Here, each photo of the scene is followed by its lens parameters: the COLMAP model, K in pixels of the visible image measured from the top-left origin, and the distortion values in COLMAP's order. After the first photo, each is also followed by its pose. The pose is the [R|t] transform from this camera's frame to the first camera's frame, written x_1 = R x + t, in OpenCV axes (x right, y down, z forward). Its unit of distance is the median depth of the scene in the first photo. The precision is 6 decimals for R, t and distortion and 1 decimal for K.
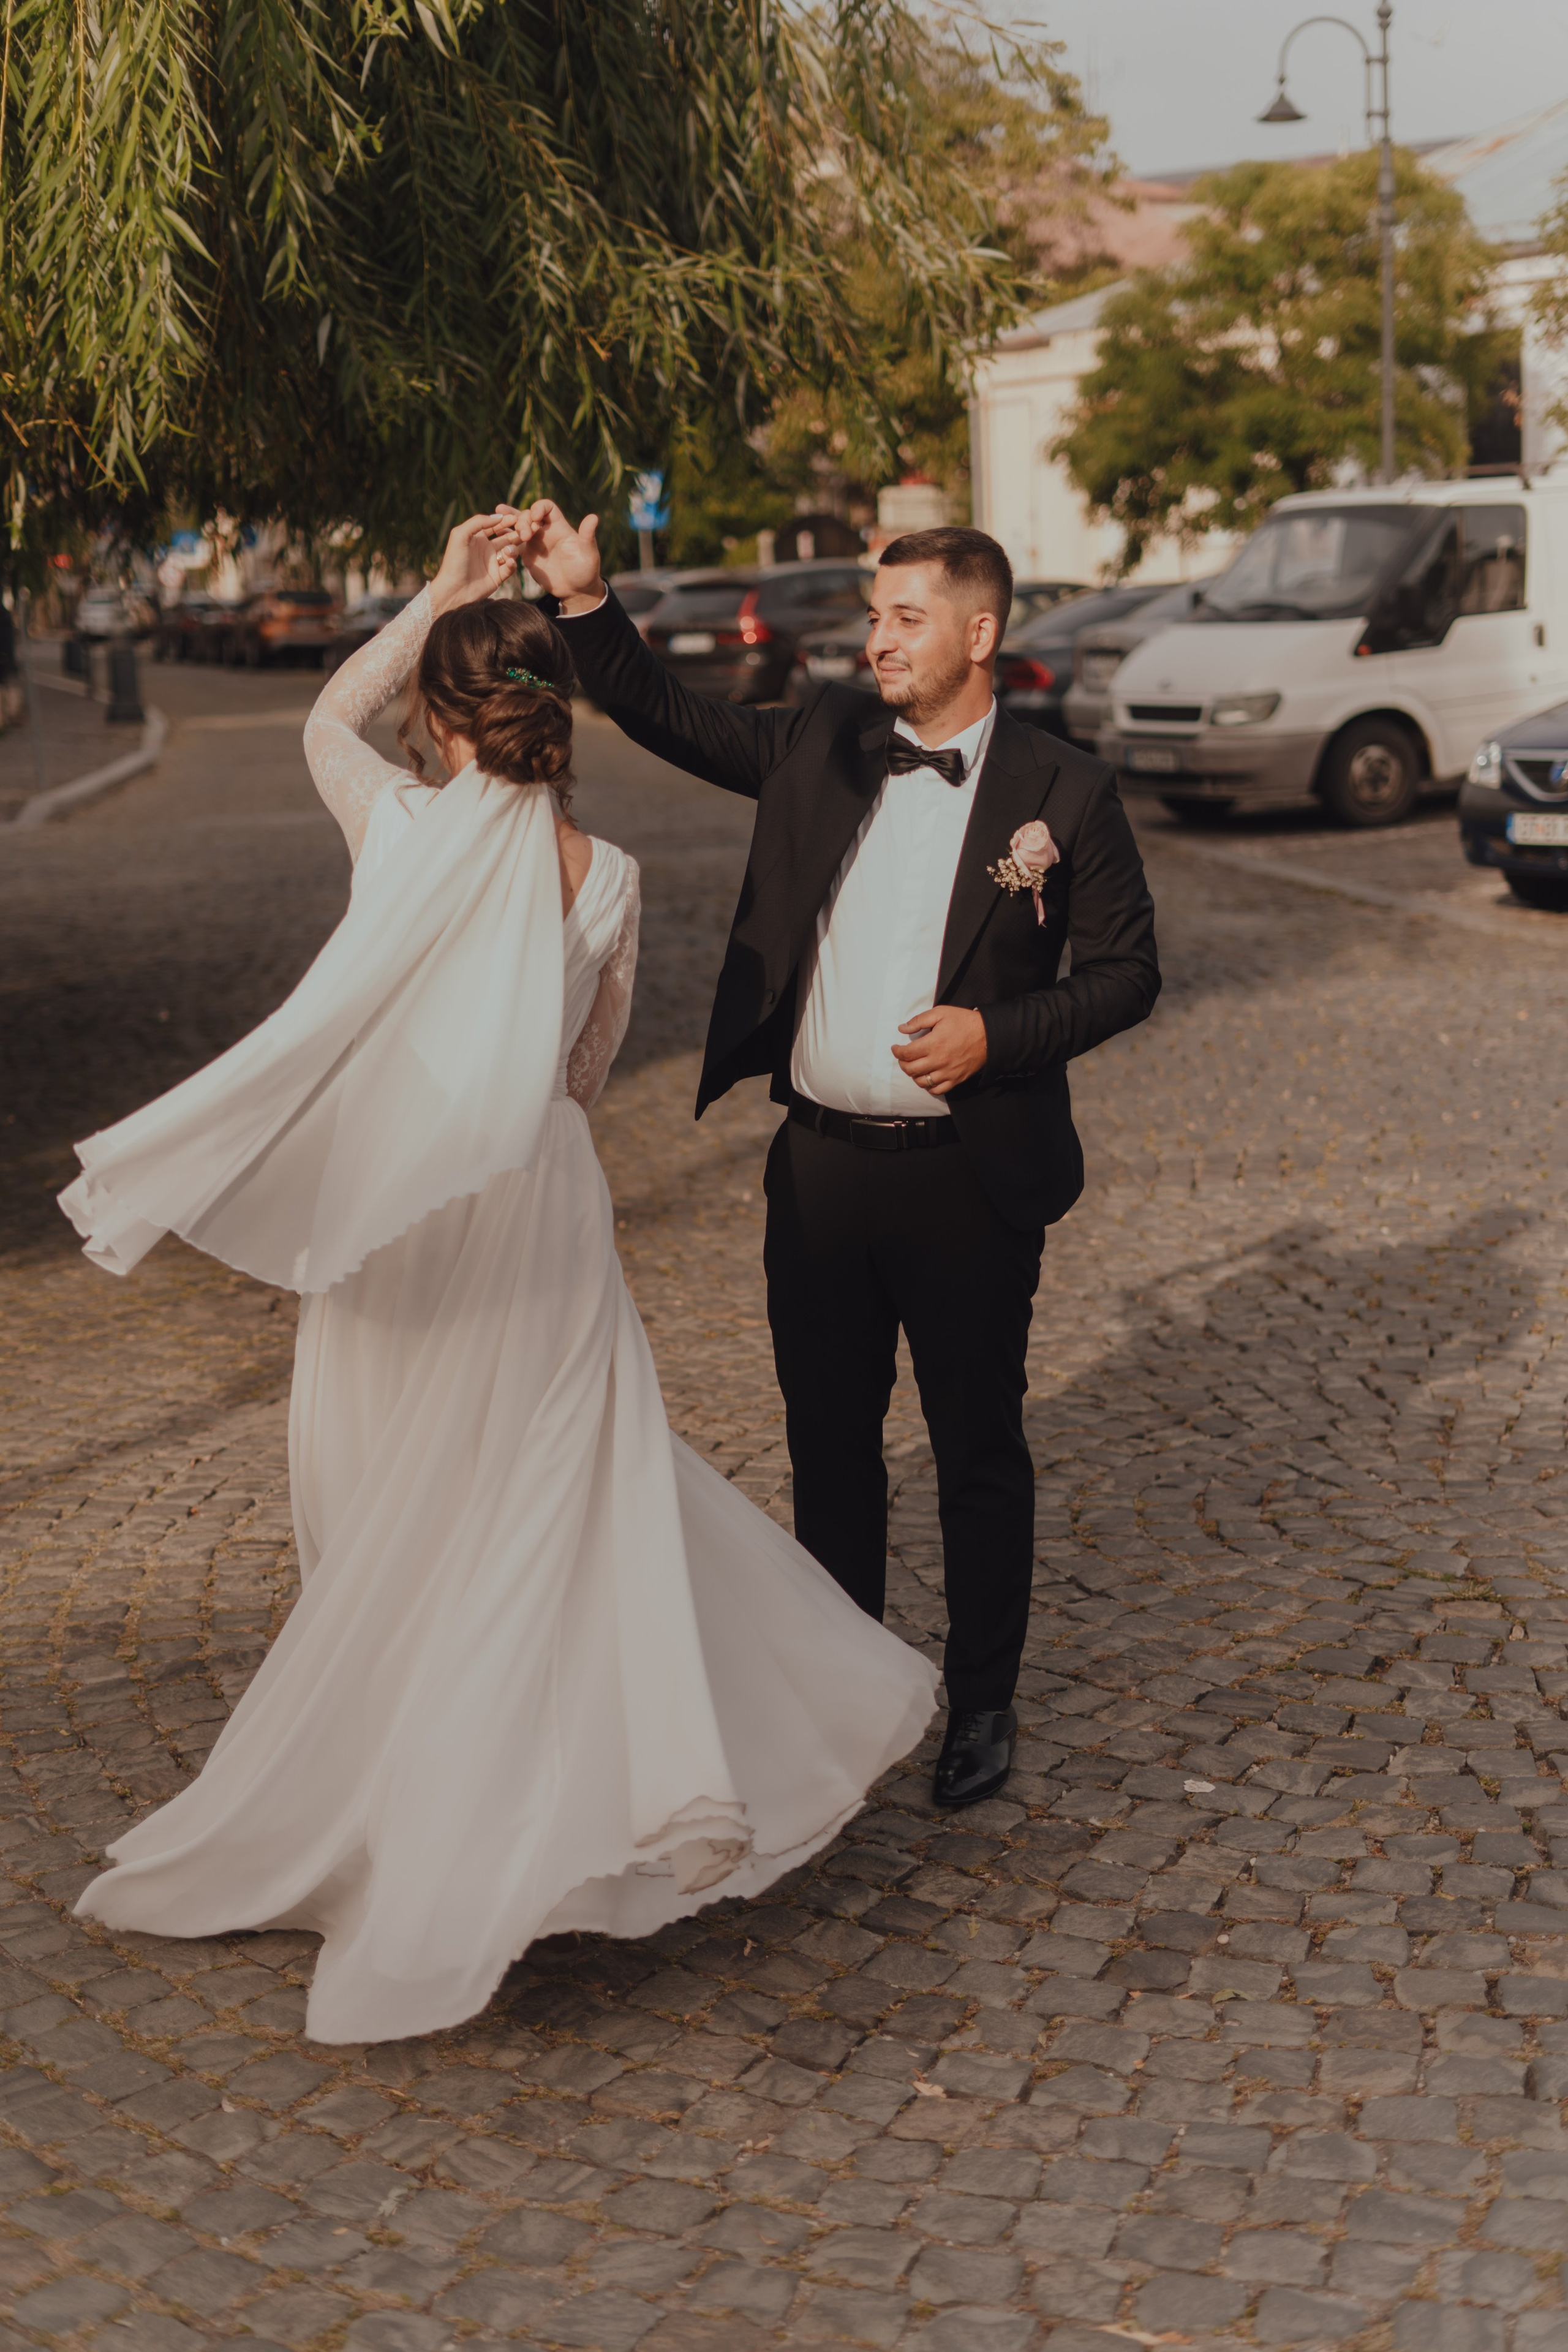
lens RADIAL K [[3446.6, 0, 784.0], [0, 3446.6, 1176.0], [0, 0, 1]] dist [0.277791, -1.246291]
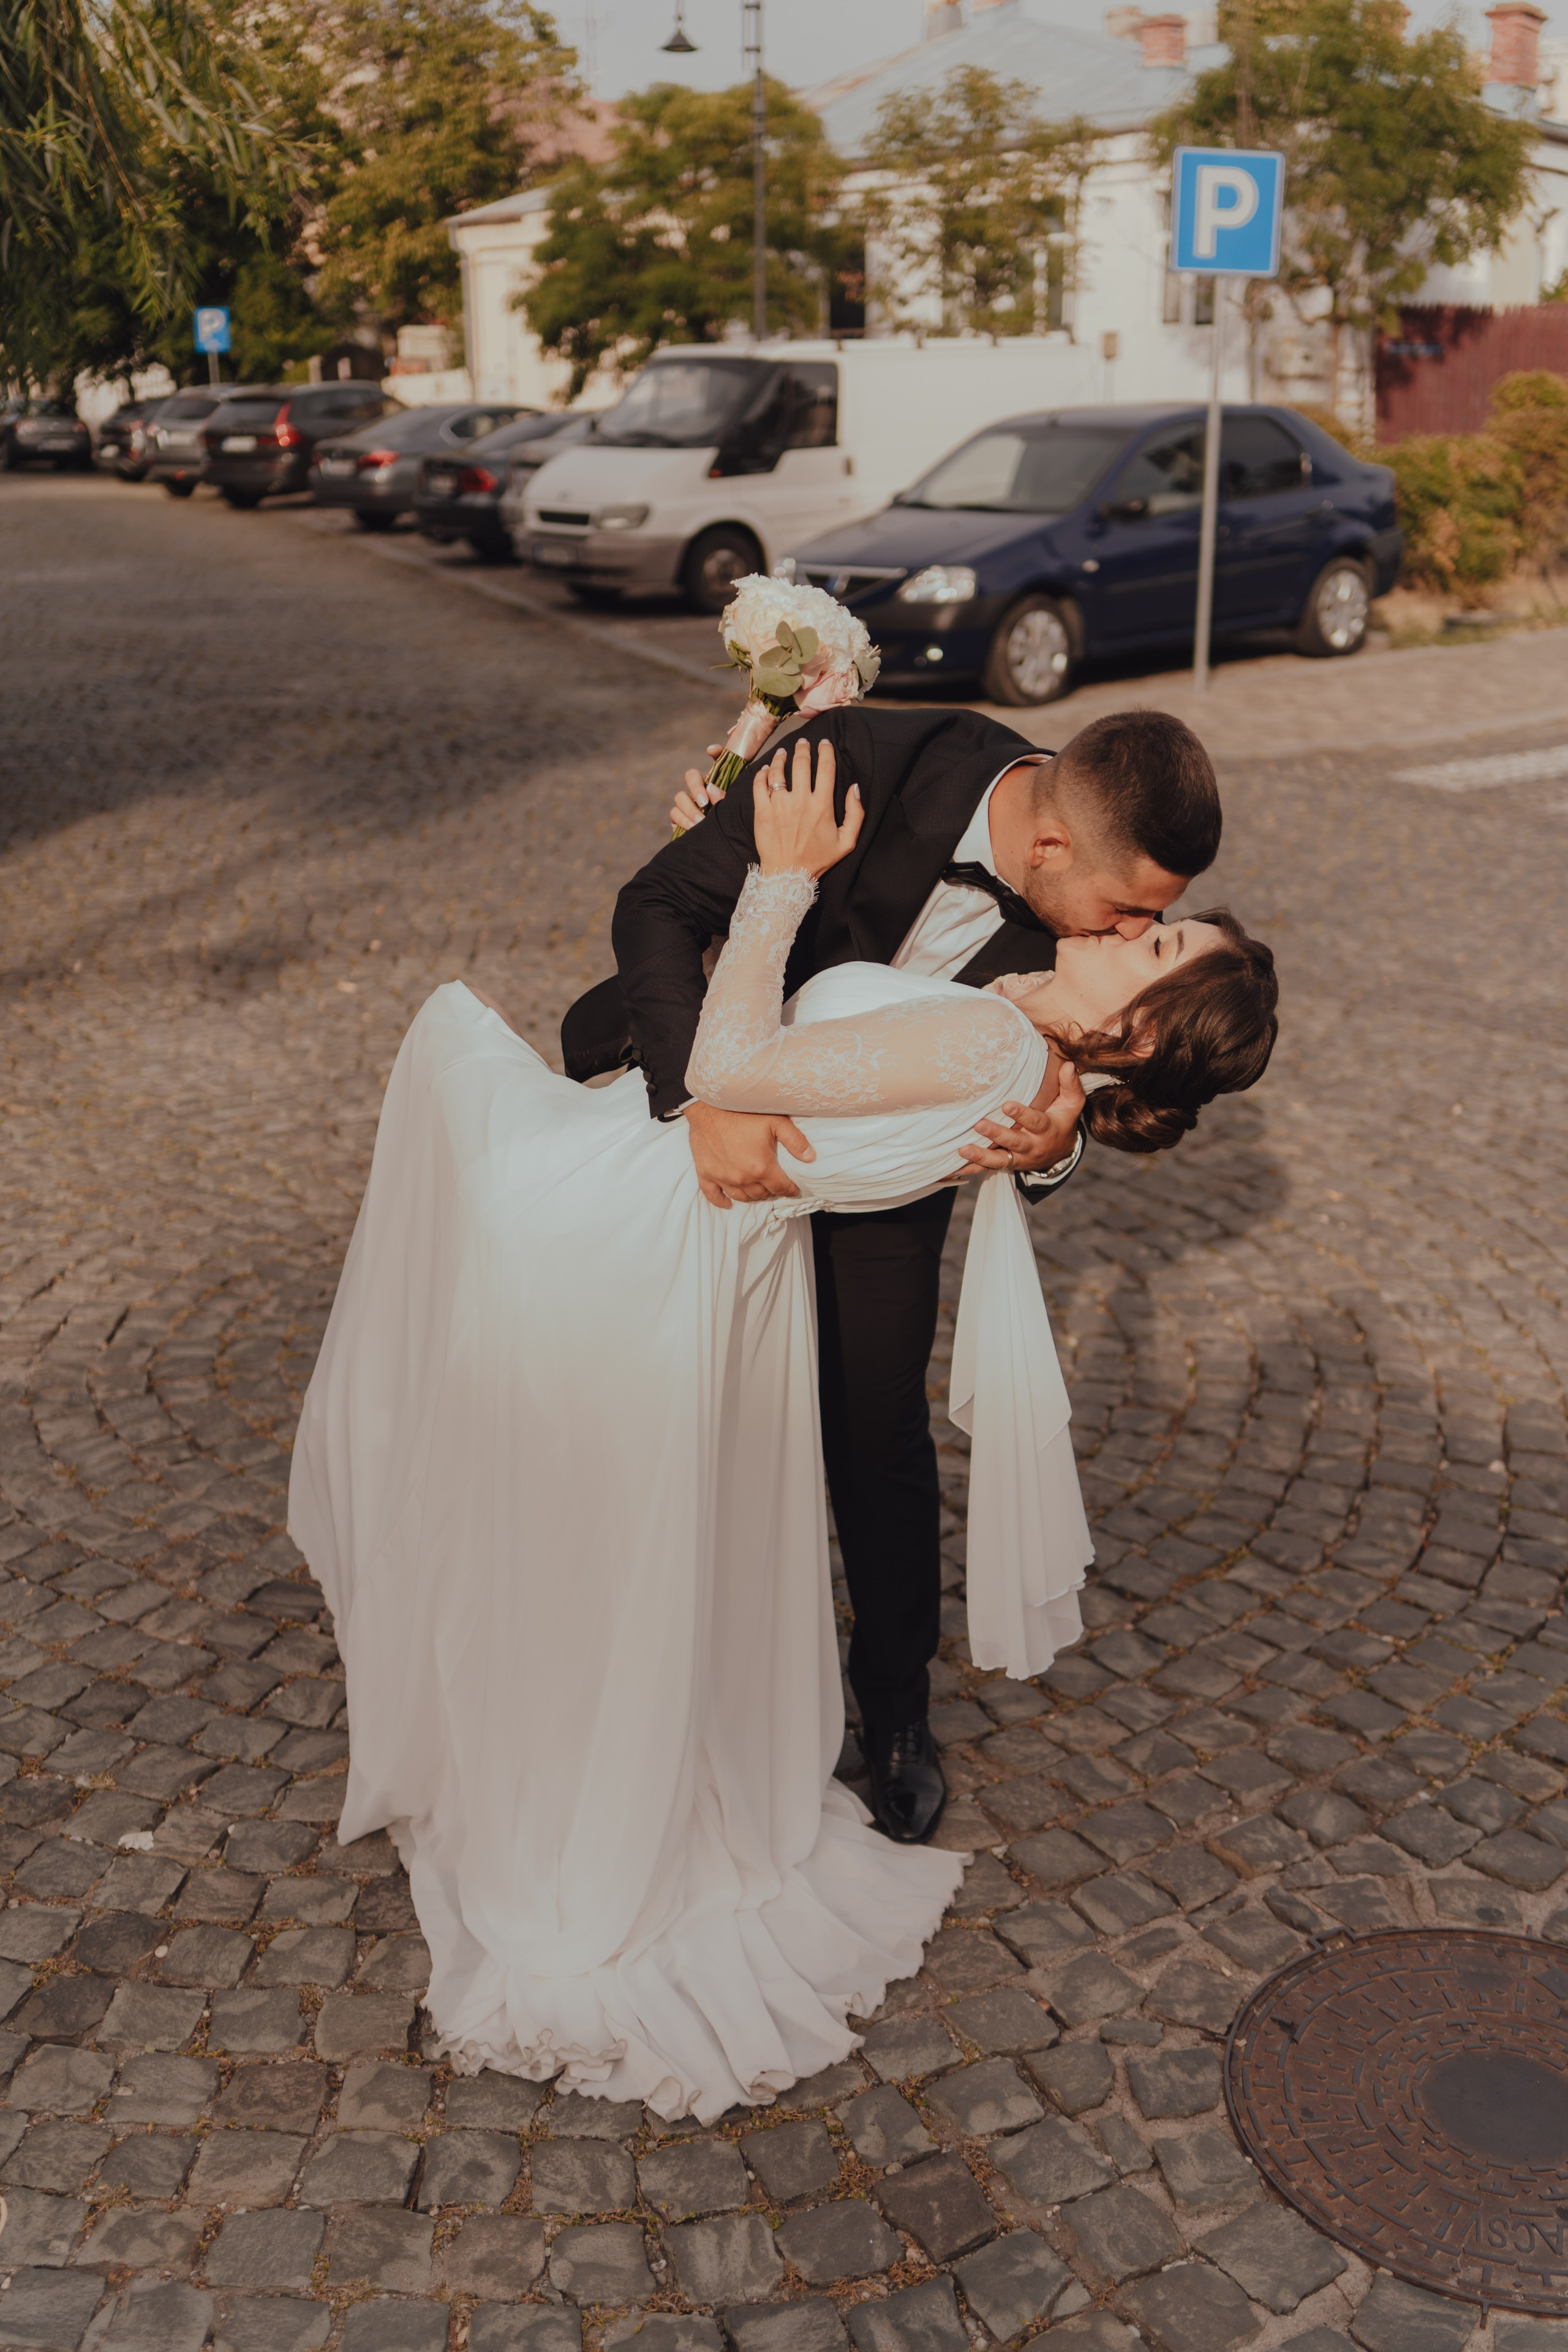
lens RADIAL K [[2413.4, 0, 776.4], [0, 2413.4, 1183.3], [0, 0, 1]] dist [0.023950, -0.166879]
pose [[0.987589, -0.015232, 0.156323, 0.096582], [-0.007430, 0.989641, 0.143371, -0.041381], [-0.156887, -0.142753, 0.977245, 0.184445]]
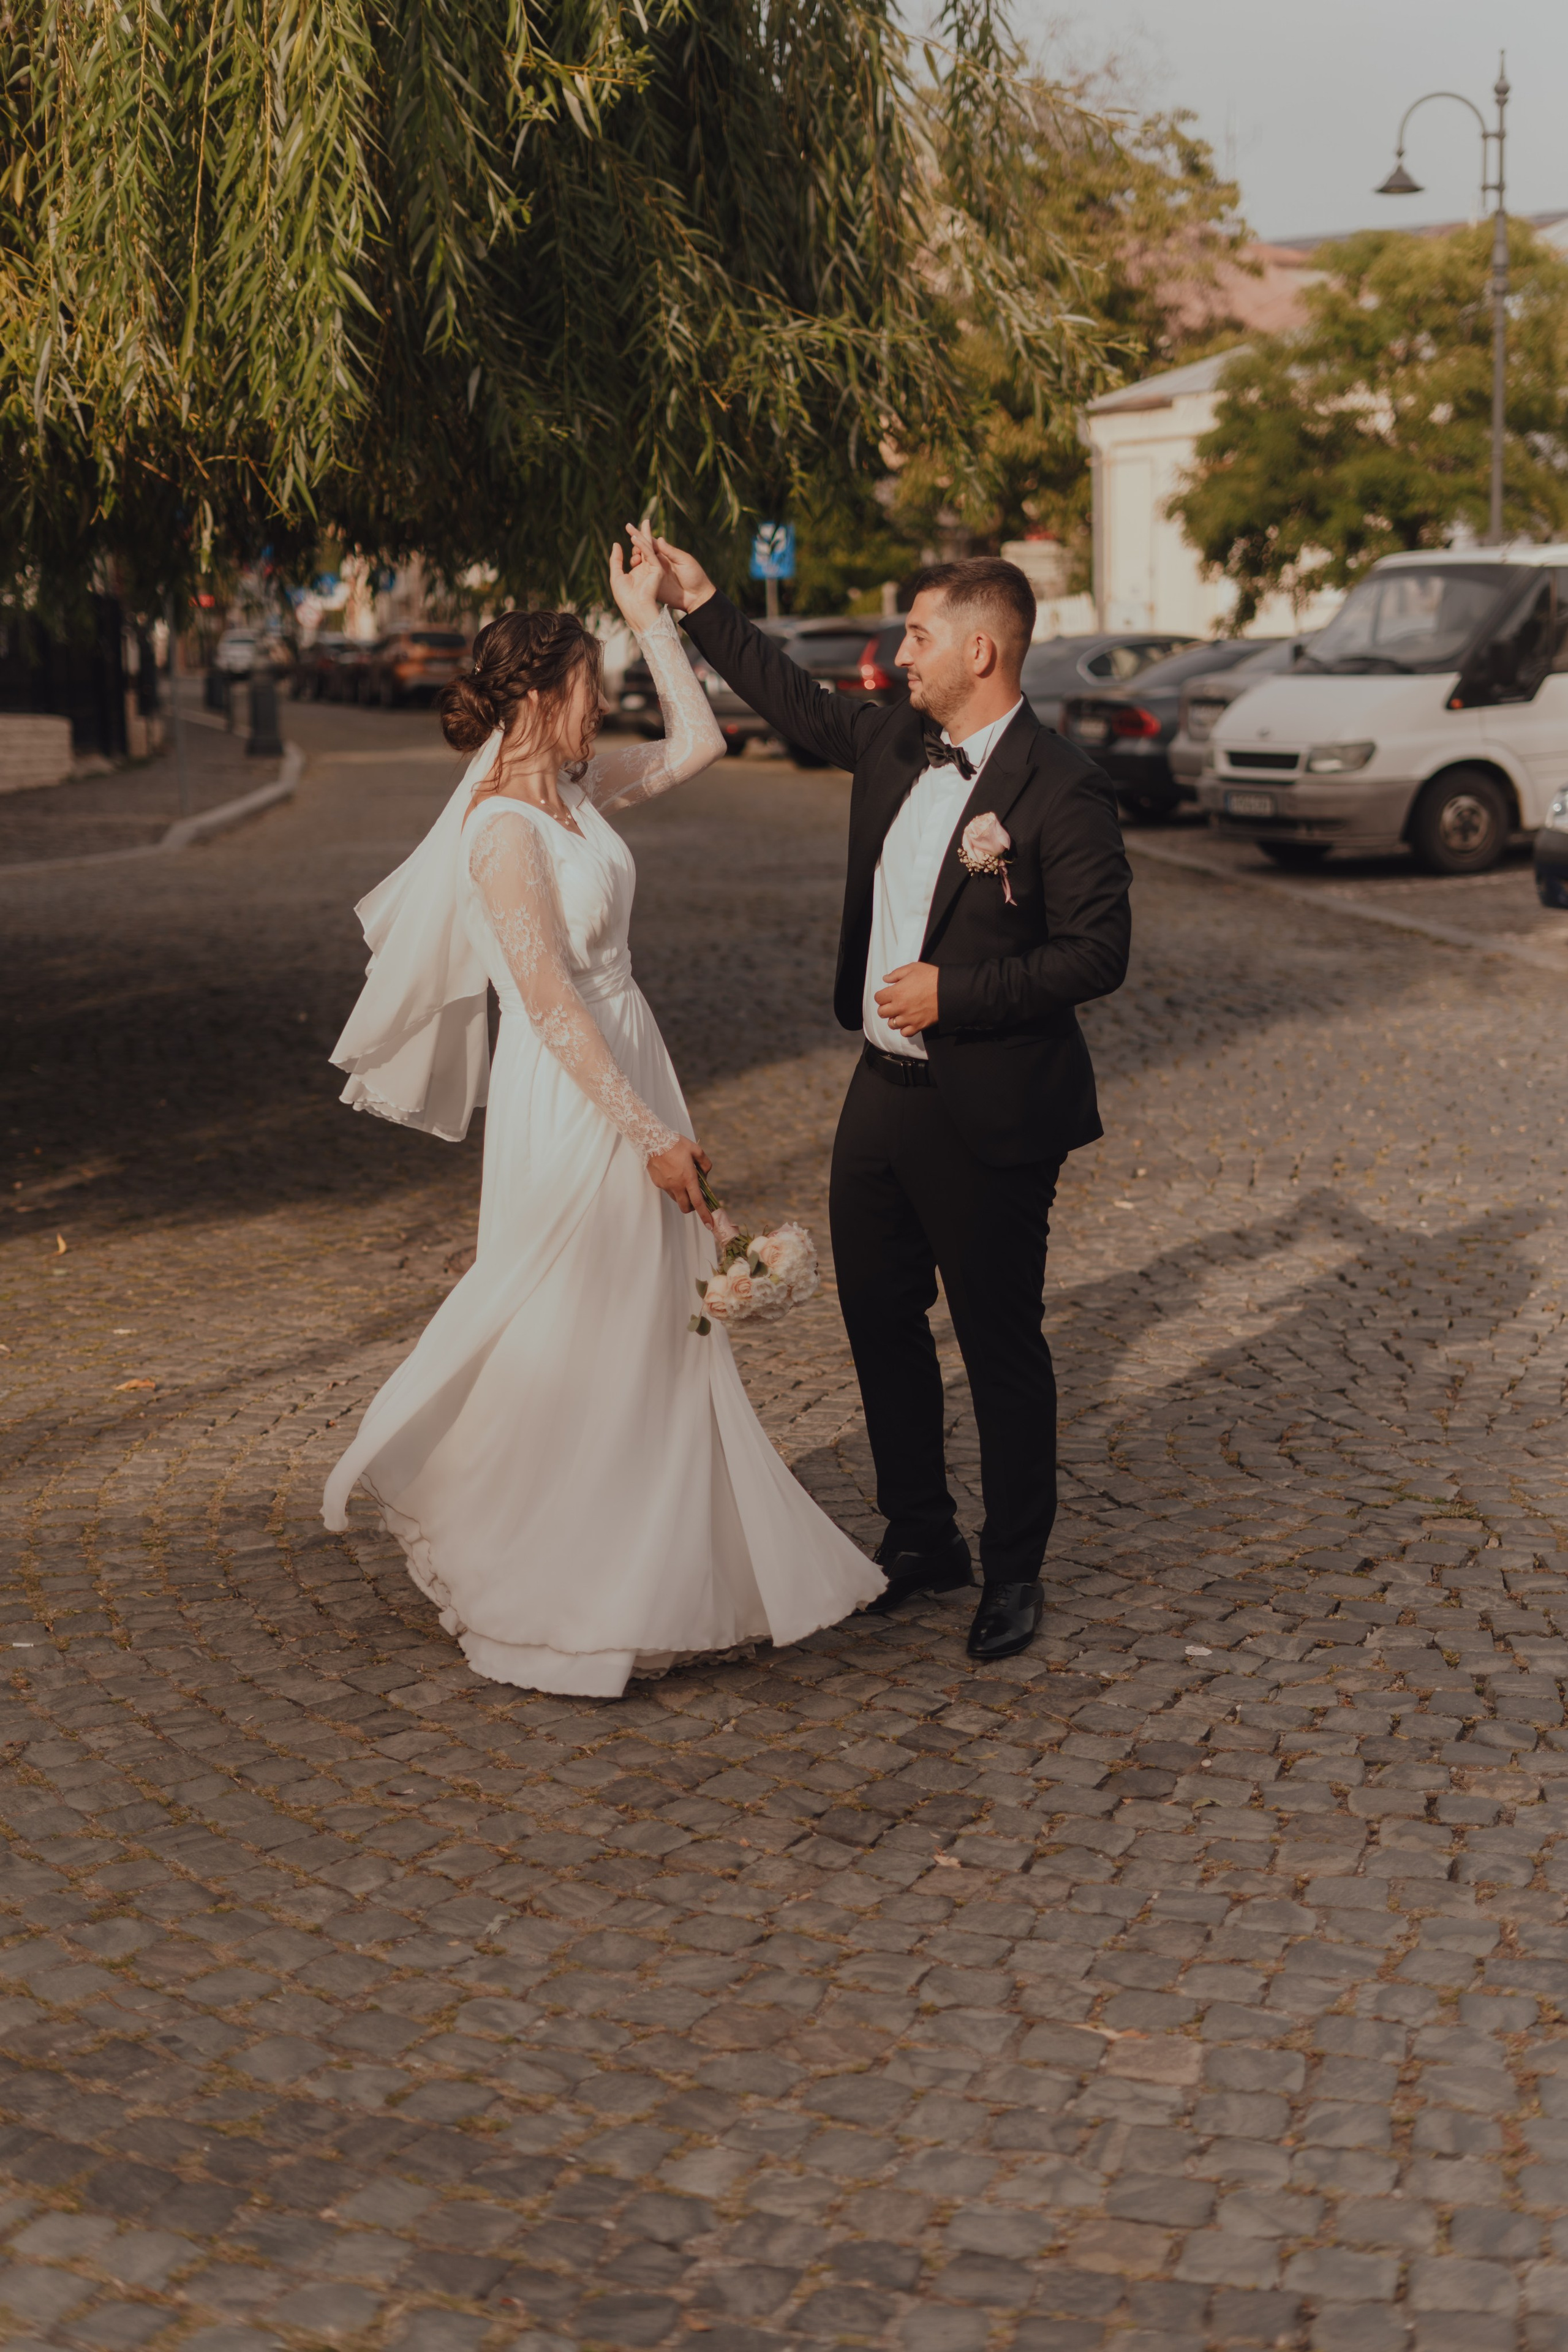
lens RADIAL K [[3446.6, 0, 784.0], [0, 3446.6, 1176.0], [0, 0, 1]] dist [0.277791, -1.246291]
pose [[0.999126, 0.025694, -0.032965, 0.008825], [-0.026182, 0.999553, -0.014444, 0.021207], [0.032579, 0.015294, 0.999352, -0.089088]]
